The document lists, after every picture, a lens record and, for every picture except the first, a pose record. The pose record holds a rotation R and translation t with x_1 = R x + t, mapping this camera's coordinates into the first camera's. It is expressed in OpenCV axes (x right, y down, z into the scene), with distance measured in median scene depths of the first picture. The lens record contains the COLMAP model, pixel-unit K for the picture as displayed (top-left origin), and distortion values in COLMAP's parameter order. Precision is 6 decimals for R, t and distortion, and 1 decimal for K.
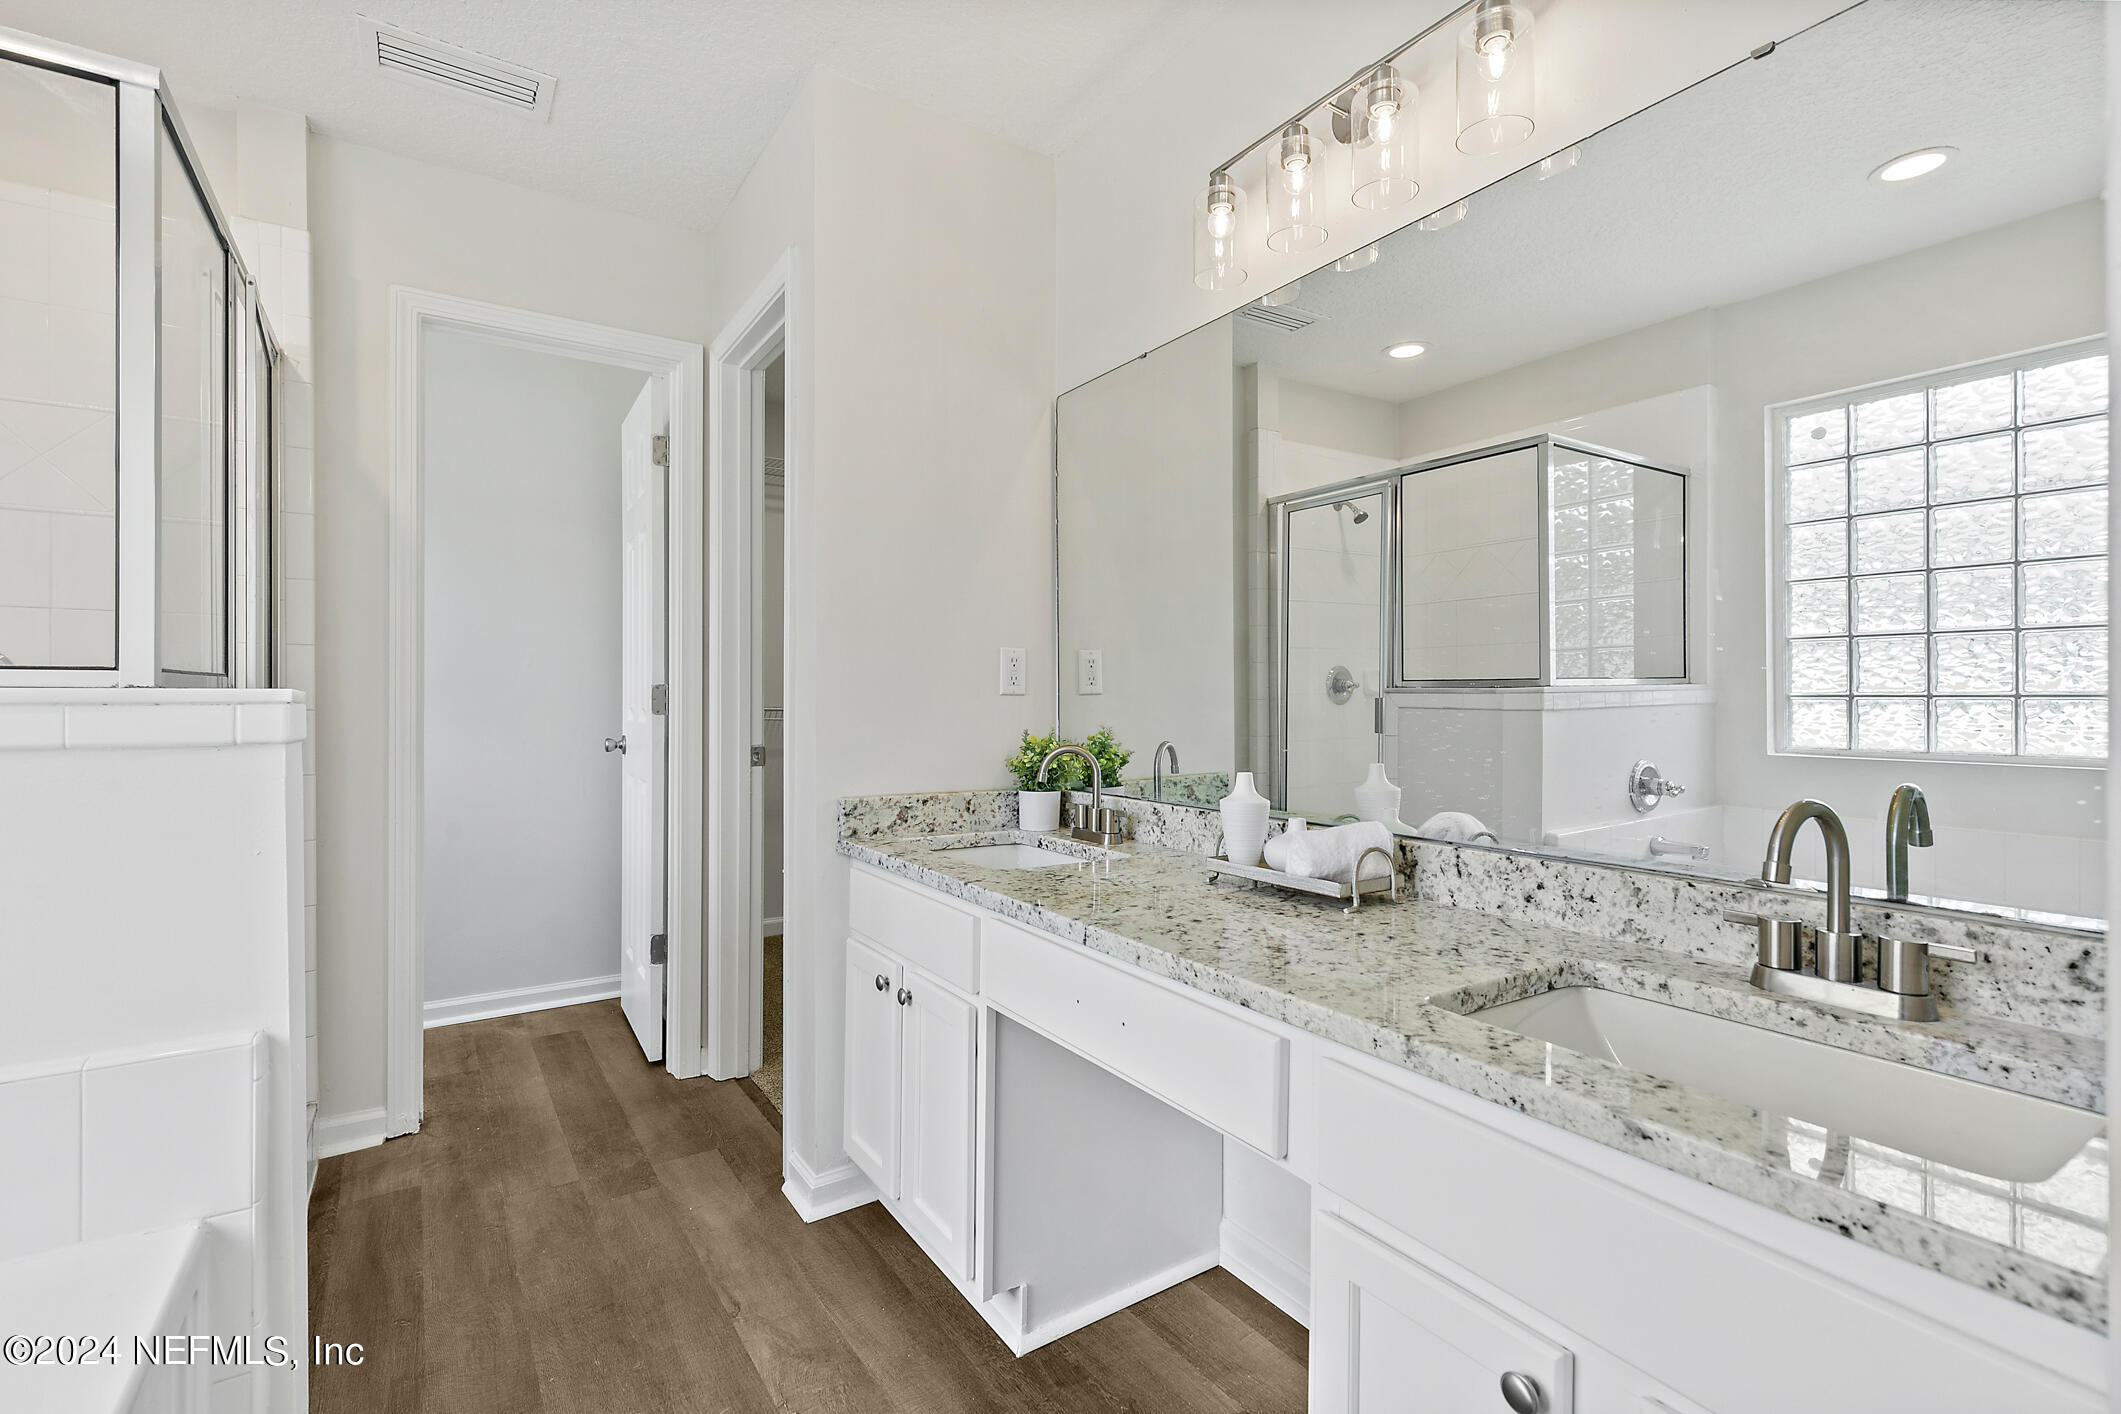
lens RADIAL K [[943.7, 0, 1060.6], [0, 943.7, 695.1], [0, 0, 1]] dist [0.007538, -0.001857]
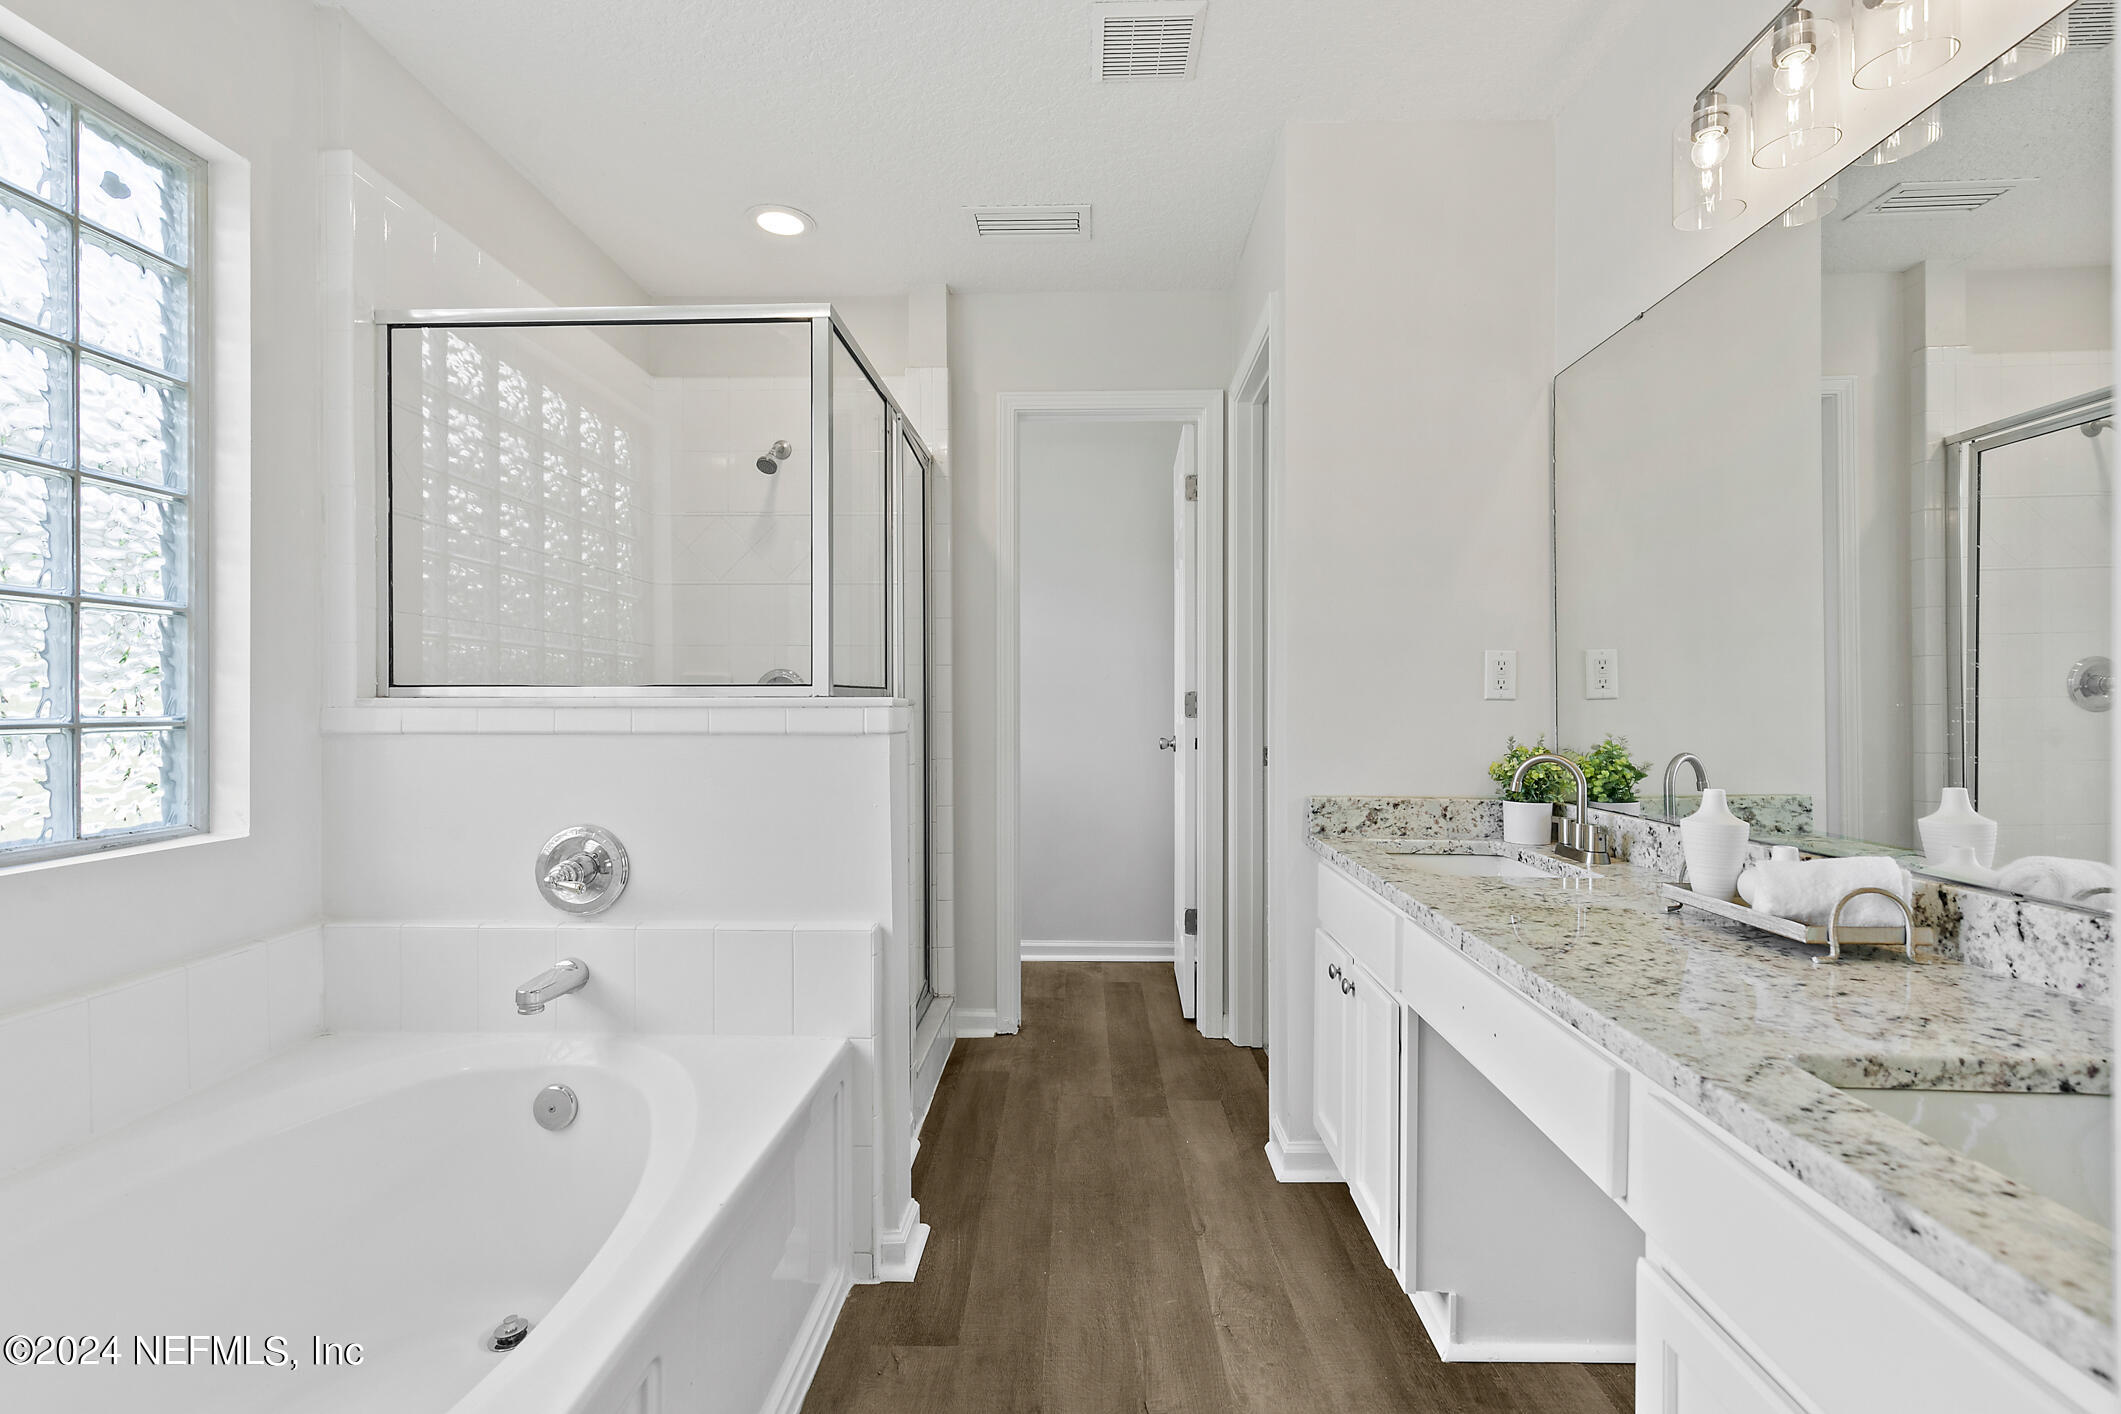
lens RADIAL K [[943.7, 0, 1074.5], [0, 943.7, 702.4], [0, 0, 1]] dist [0.007538, -0.001857]
pose [[0.821762, -0.001652, -0.569828, 0.178255], [0.002901, 0.999995, 0.001285, 0.000020], [0.569823, -0.002709, 0.821763, -0.037399]]
